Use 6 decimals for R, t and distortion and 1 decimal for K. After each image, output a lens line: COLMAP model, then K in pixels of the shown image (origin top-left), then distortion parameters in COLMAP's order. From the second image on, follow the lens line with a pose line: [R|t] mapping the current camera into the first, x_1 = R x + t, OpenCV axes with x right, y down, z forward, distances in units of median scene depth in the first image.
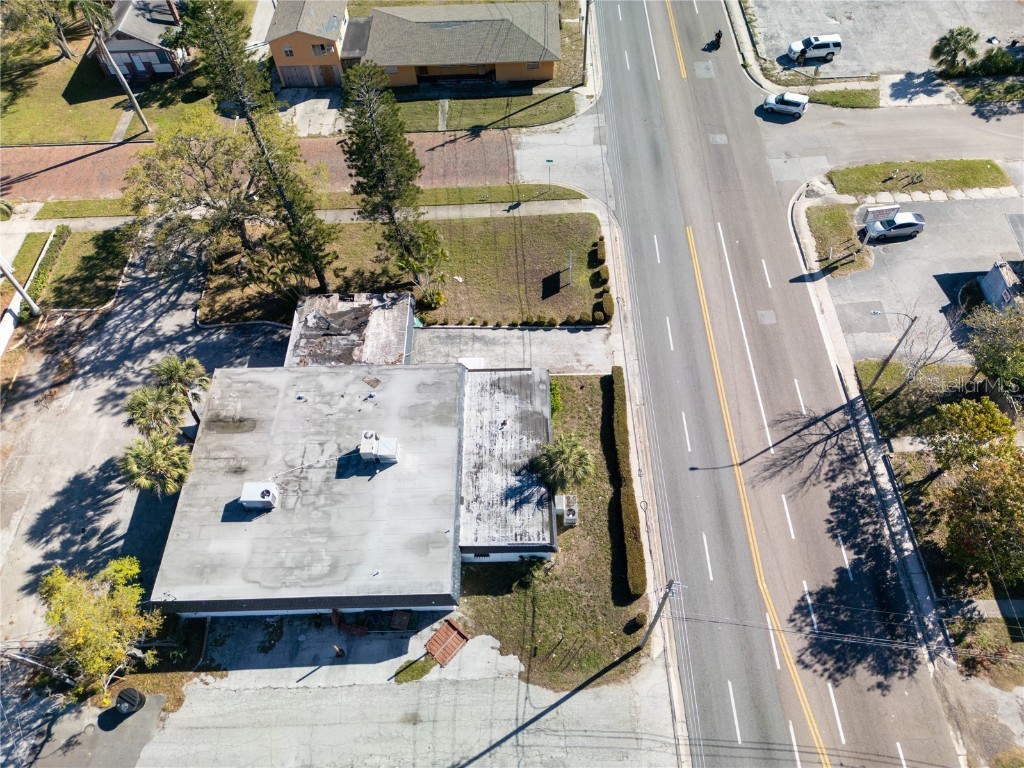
lens RADIAL K [[701.5, 0, 512.0], [0, 701.5, 384.0], [0, 0, 1]] dist [0.075127, -0.070471]
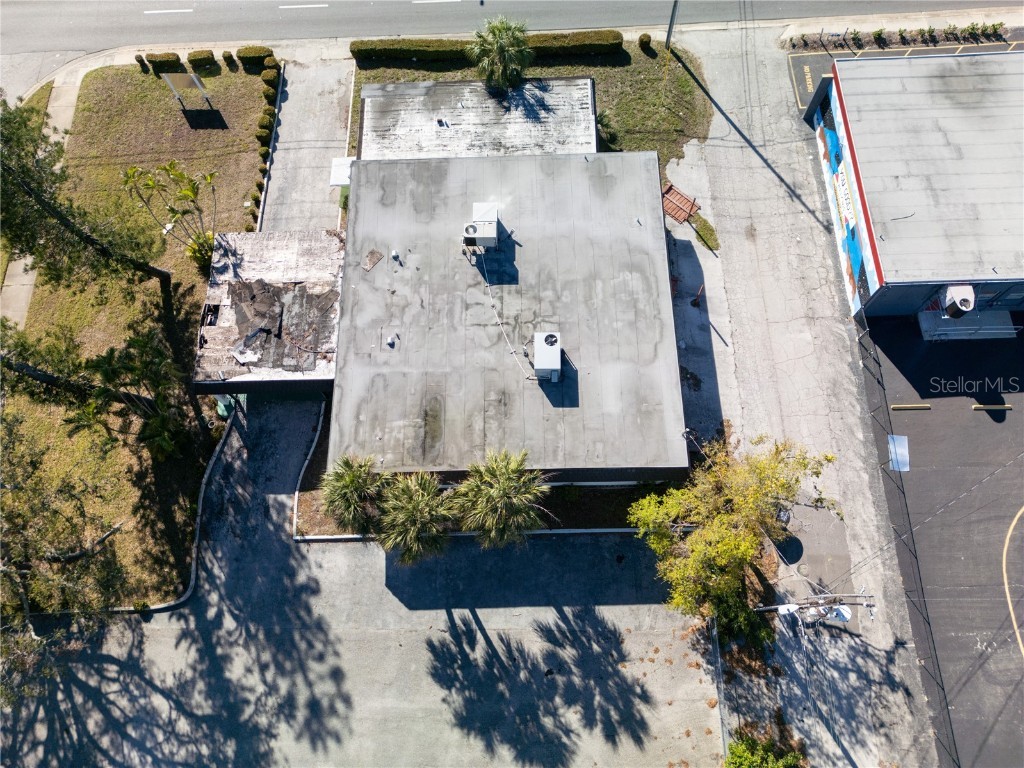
lens RADIAL K [[717.3, 0, 510.6], [0, 717.3, 385.2], [0, 0, 1]] dist [0.078995, -0.079004]
pose [[-0.003668, -0.919970, 0.391971, -0.567300], [0.855061, 0.200360, 0.478254, -0.196584], [-0.518515, 0.336913, 0.785896, 0.353130]]
